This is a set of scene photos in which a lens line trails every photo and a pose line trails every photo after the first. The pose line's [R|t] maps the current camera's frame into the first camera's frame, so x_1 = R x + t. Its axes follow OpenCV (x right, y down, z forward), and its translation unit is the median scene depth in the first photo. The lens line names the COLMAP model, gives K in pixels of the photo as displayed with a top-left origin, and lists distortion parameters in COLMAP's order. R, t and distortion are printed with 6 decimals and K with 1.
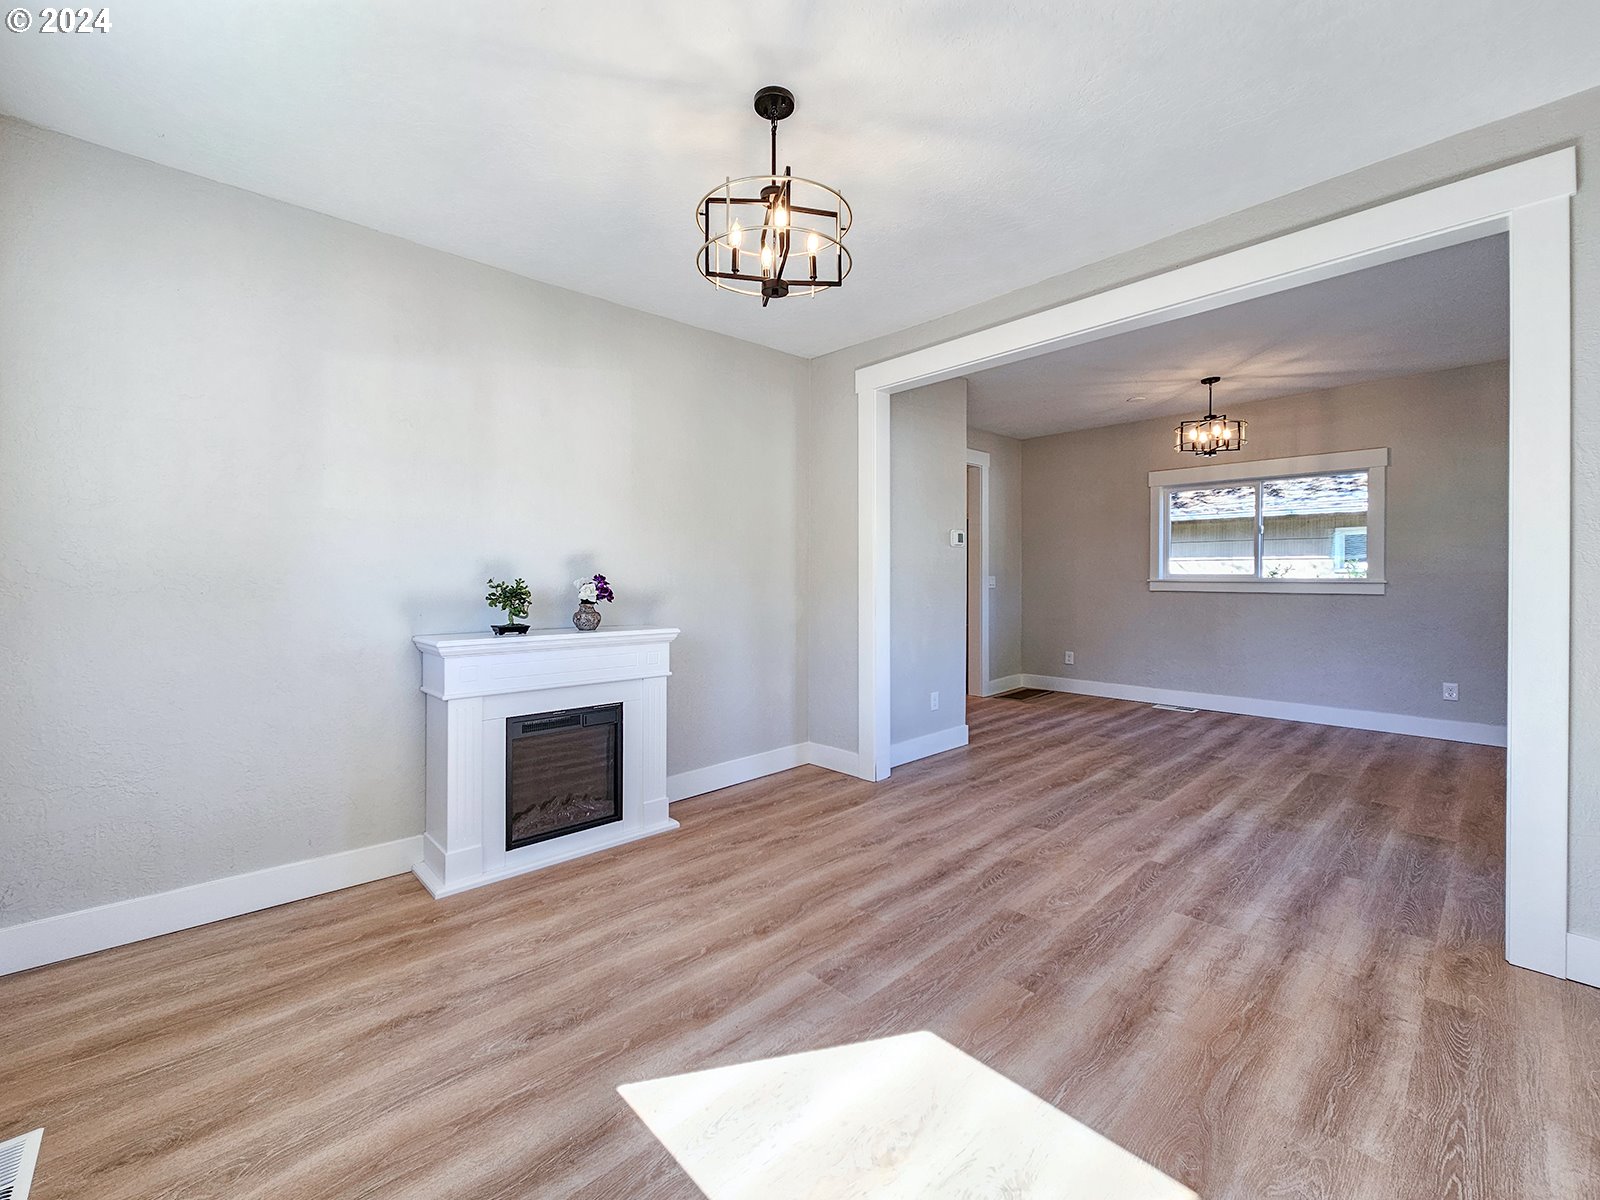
lens RADIAL K [[682.5, 0, 782.7], [0, 682.5, 580.4], [0, 0, 1]] dist [0.003133, 0.000091]
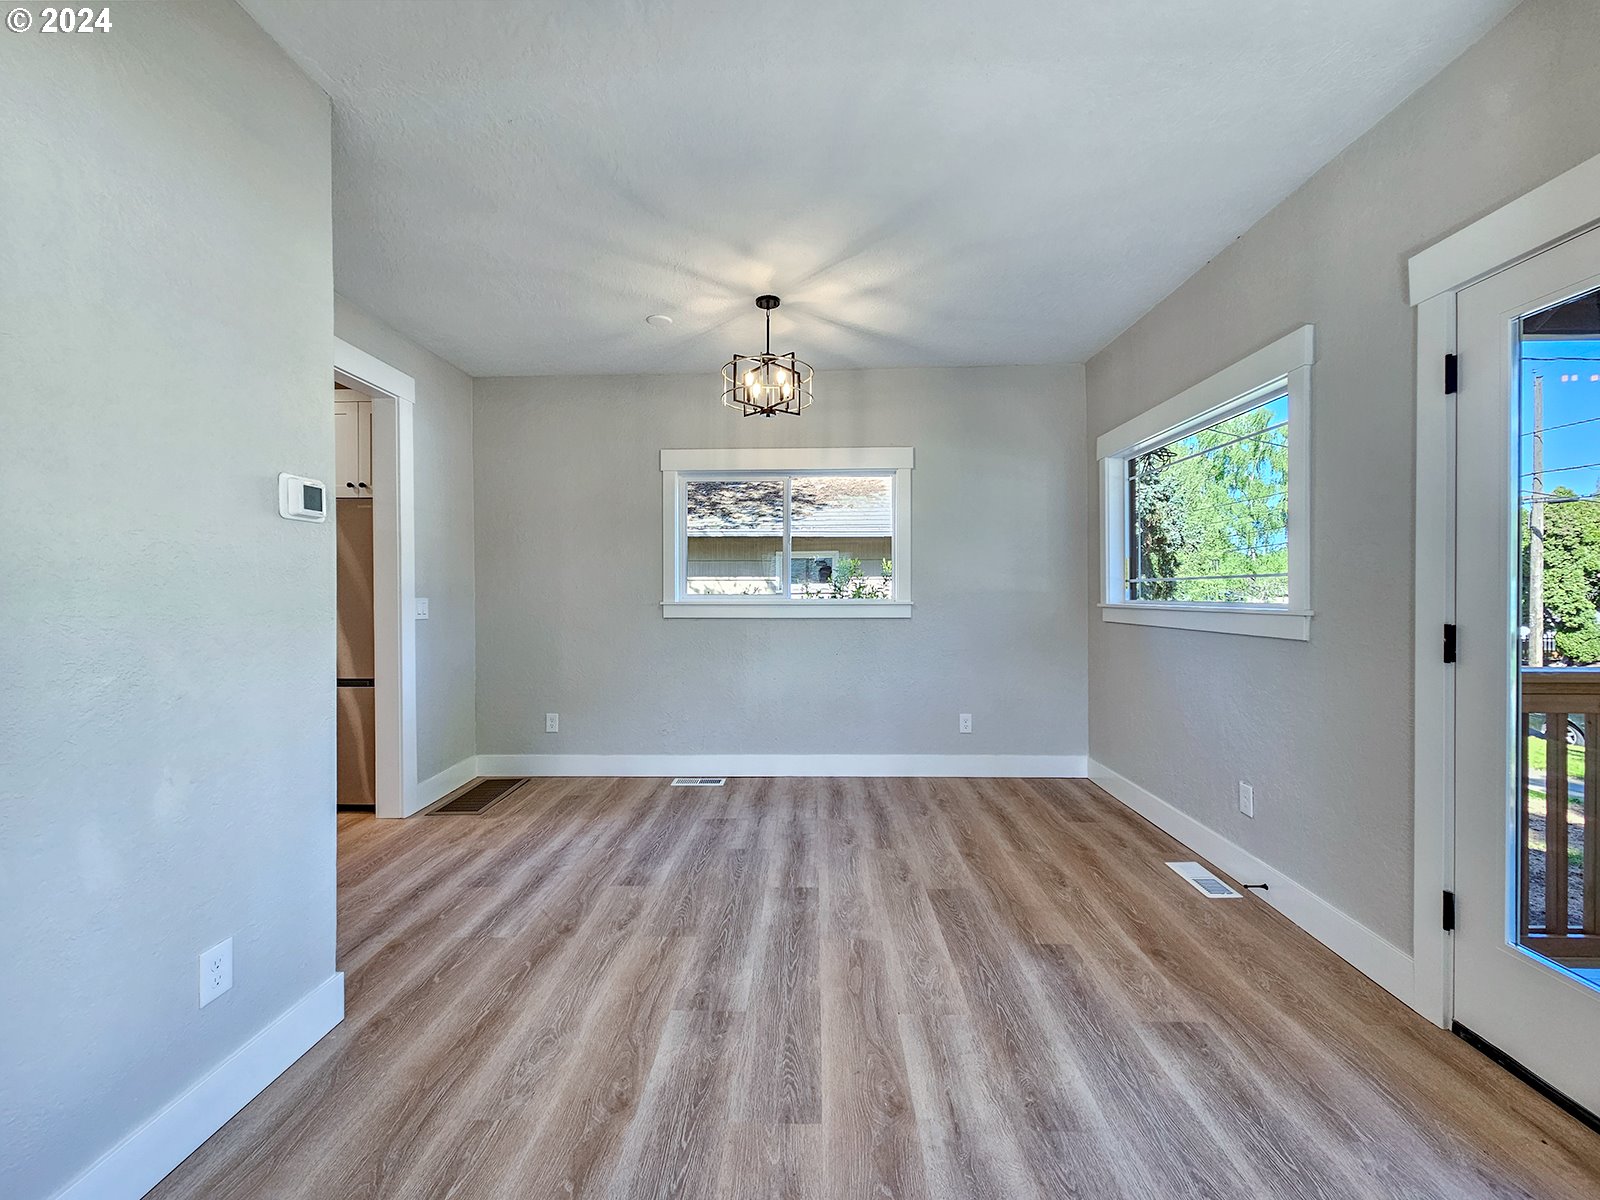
lens RADIAL K [[642.3, 0, 772.3], [0, 642.3, 603.1], [0, 0, 1]] dist [-0.001084, -0.000083]
pose [[0.714636, -0.010732, 0.699414, 0.266625], [0.007278, 0.999942, 0.007907, -0.008132], [-0.699459, -0.000560, 0.714673, 0.776874]]
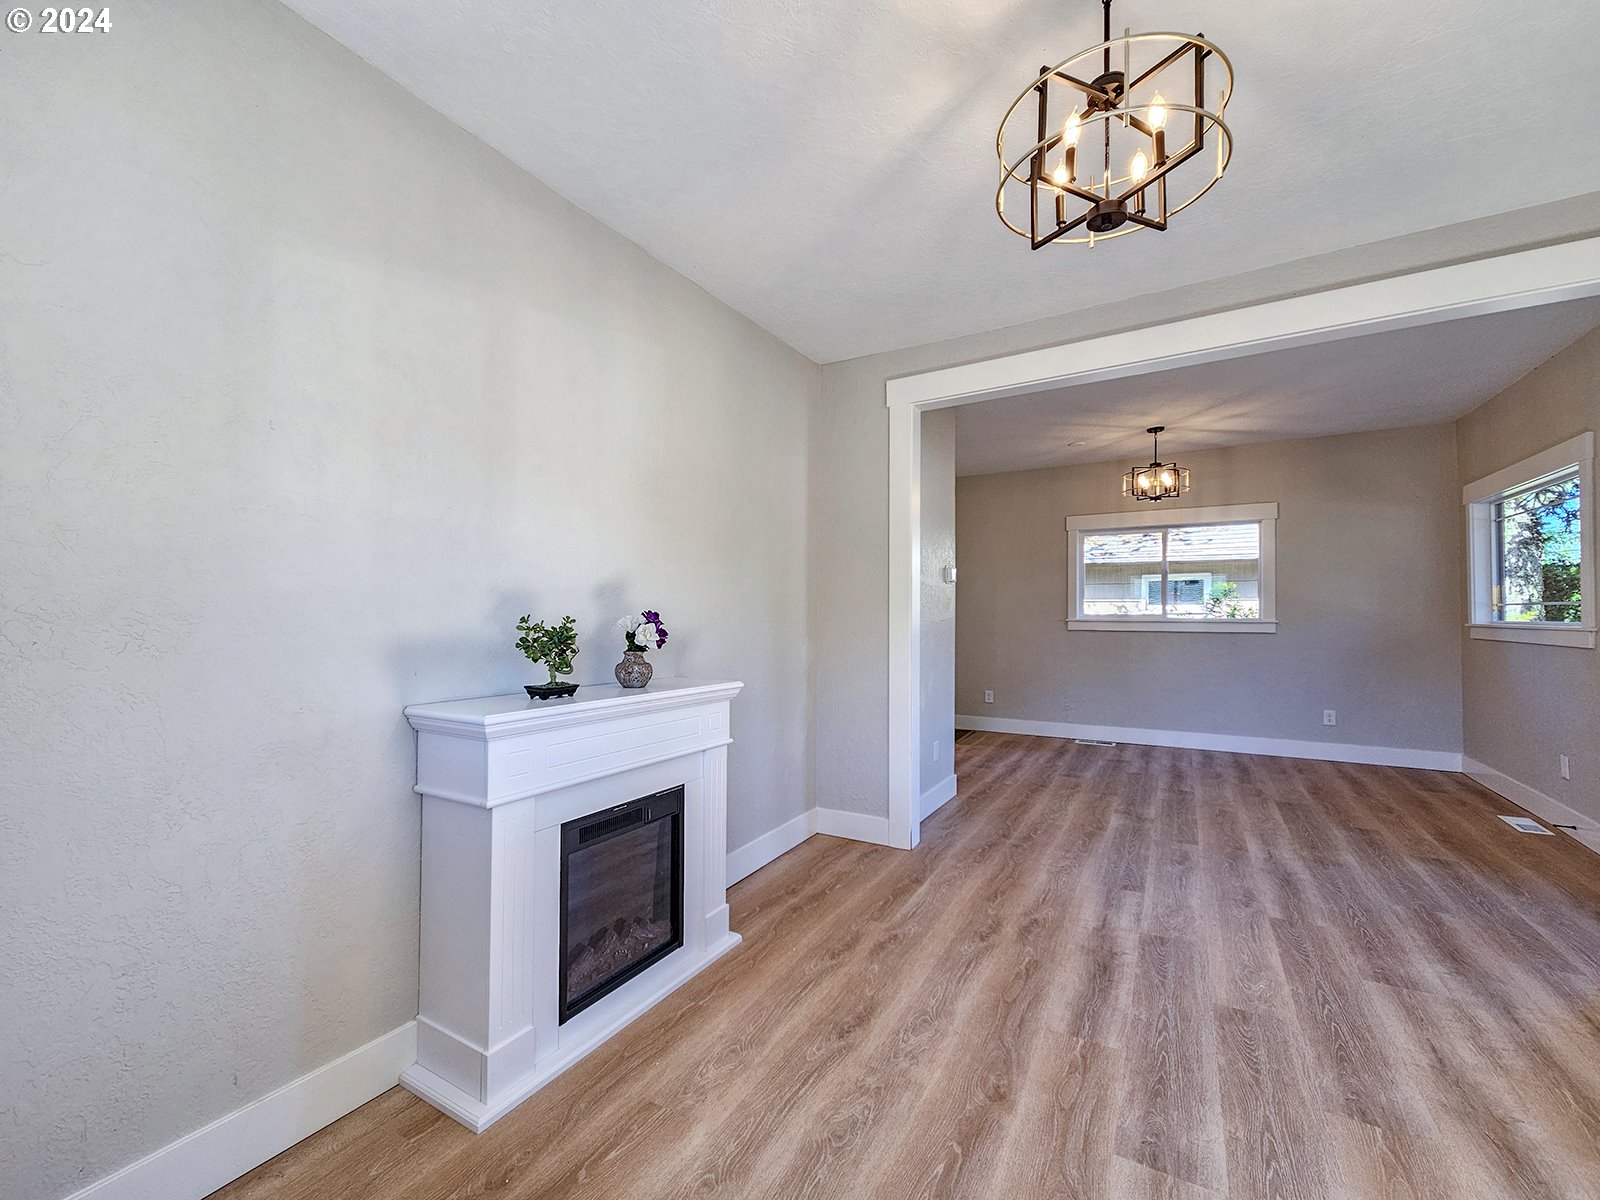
lens RADIAL K [[673.6, 0, 768.7], [0, 673.6, 606.4], [0, 0, 1]] dist [-0.000885, 0.000098]
pose [[0.957124, 0.008063, 0.289567, -0.342199], [-0.002863, 0.999827, -0.018376, -0.000766], [-0.289665, 0.016759, 0.956981, 0.260380]]
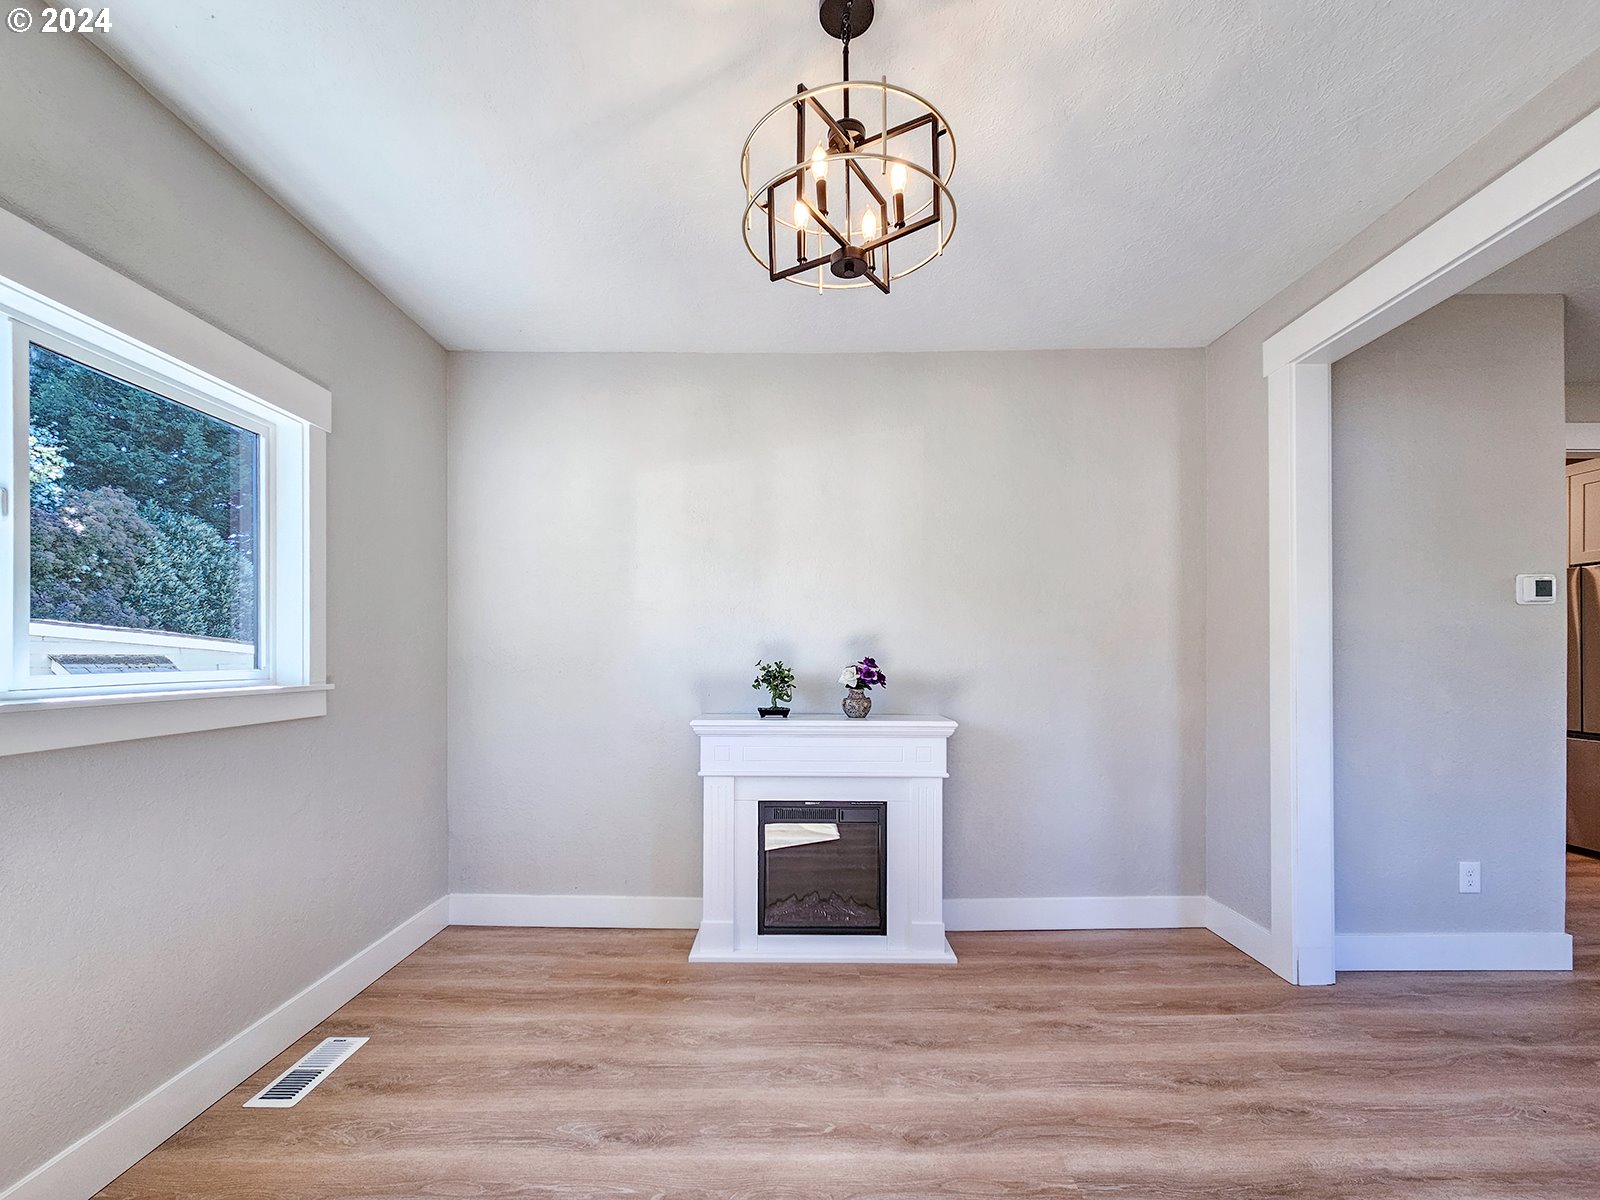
lens RADIAL K [[683.7, 0, 801.3], [0, 683.7, 654.5], [0, 0, 1]] dist [0.000346, -0.000005]
pose [[0.730622, -0.004209, -0.682769, 0.274958], [-0.004227, 0.999934, -0.010689, -0.001606], [0.682769, 0.010696, 0.730556, 0.263703]]
